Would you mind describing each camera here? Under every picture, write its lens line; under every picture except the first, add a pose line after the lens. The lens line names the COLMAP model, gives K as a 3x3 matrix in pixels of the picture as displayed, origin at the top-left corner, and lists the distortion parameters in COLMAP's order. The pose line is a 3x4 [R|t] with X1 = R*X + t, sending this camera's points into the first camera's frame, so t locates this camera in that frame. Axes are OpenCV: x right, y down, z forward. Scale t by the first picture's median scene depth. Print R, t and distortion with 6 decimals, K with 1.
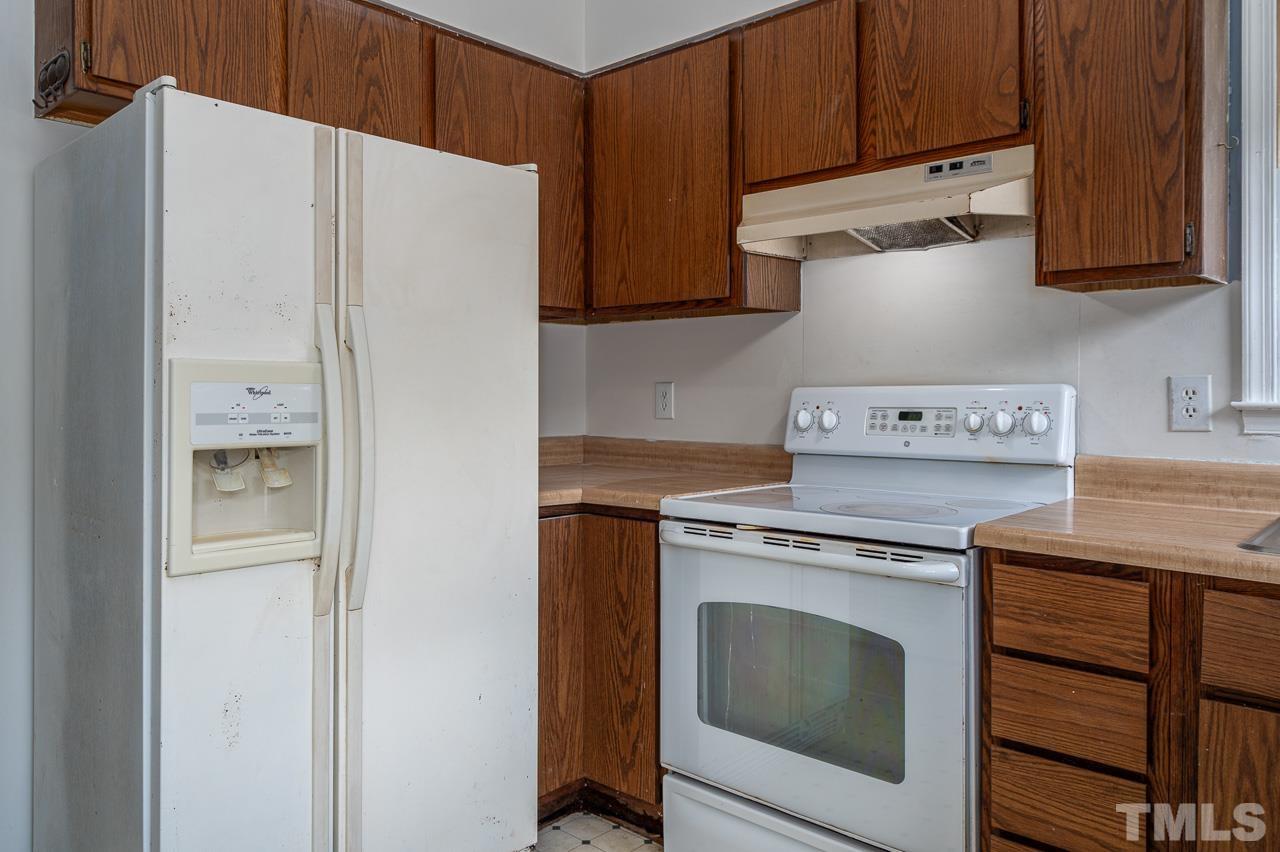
lens RADIAL K [[886.7, 0, 640.4], [0, 886.7, 380.5], [0, 0, 1]] dist [0.000840, -0.003230]
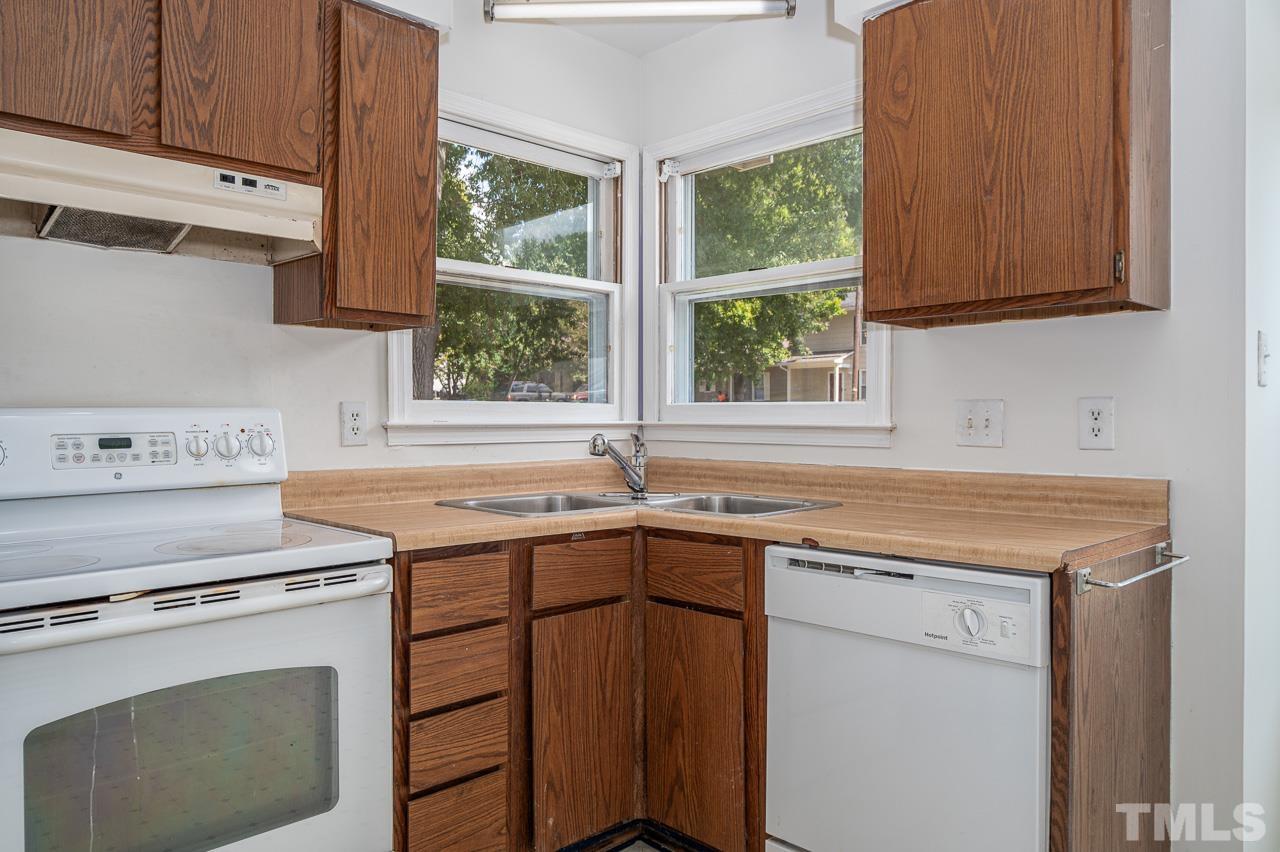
lens RADIAL K [[870.7, 0, 578.8], [0, 870.7, 412.3], [0, 0, 1]] dist [0.002322, 0.000443]
pose [[0.098426, 0.003021, 0.995140, -0.607974], [-0.009098, 0.999956, -0.002136, 0.009886], [-0.995103, -0.008843, 0.098450, 0.589120]]
